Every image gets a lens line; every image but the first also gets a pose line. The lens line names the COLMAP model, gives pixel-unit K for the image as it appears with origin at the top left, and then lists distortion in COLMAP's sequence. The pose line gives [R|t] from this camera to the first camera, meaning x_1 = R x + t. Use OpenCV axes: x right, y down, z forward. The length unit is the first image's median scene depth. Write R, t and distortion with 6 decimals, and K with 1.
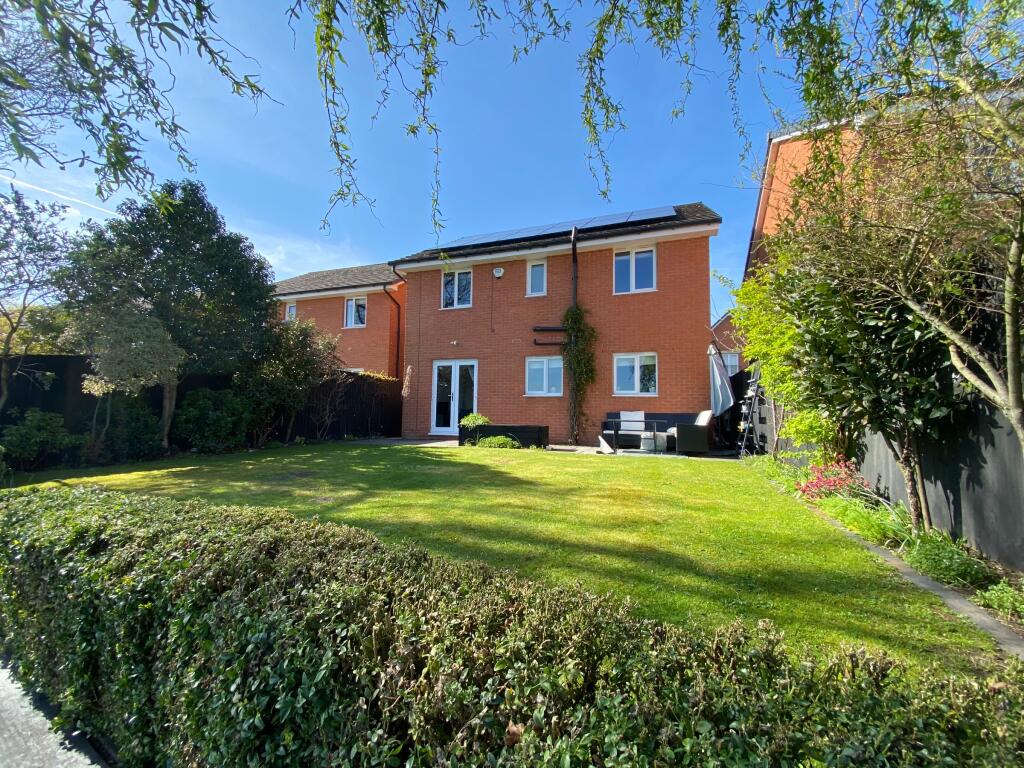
lens RADIAL K [[411.0, 0, 512.0], [0, 411.0, 384.0], [0, 0, 1]] dist [0.021189, -0.021846]
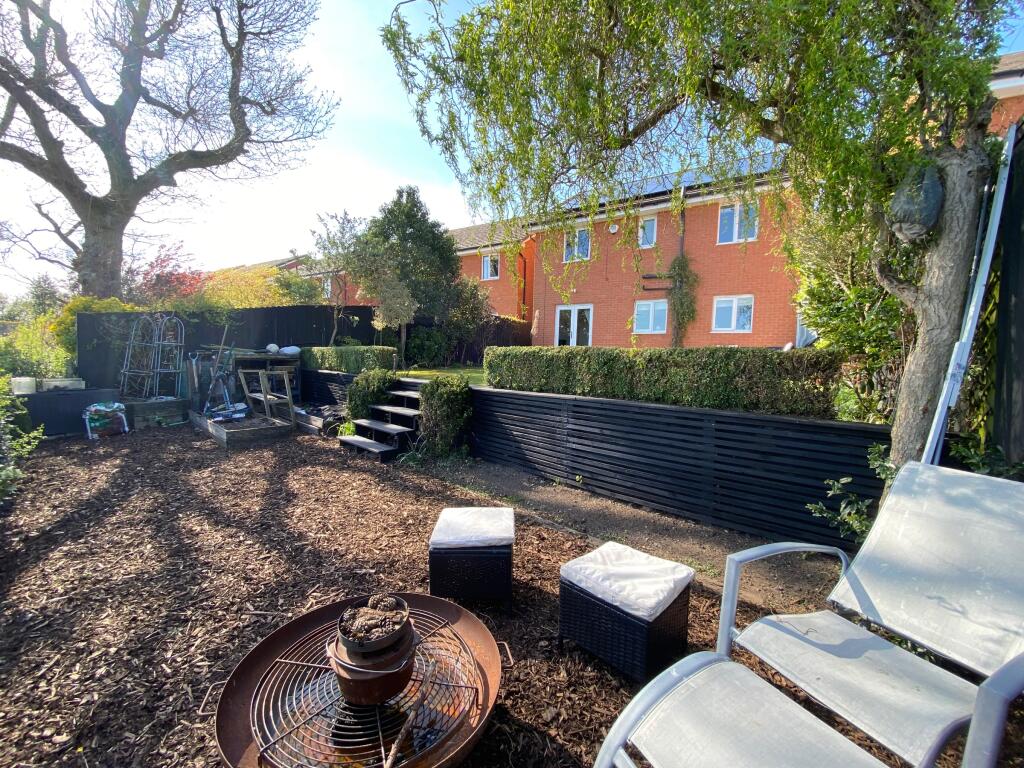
lens RADIAL K [[411.0, 0, 512.0], [0, 411.0, 384.0], [0, 0, 1]] dist [0.021189, -0.021846]
pose [[0.972350, 0.025925, -0.232086, -0.032326], [0.005099, 0.991225, 0.132085, 0.014874], [0.233474, -0.129616, 0.963685, -0.289613]]
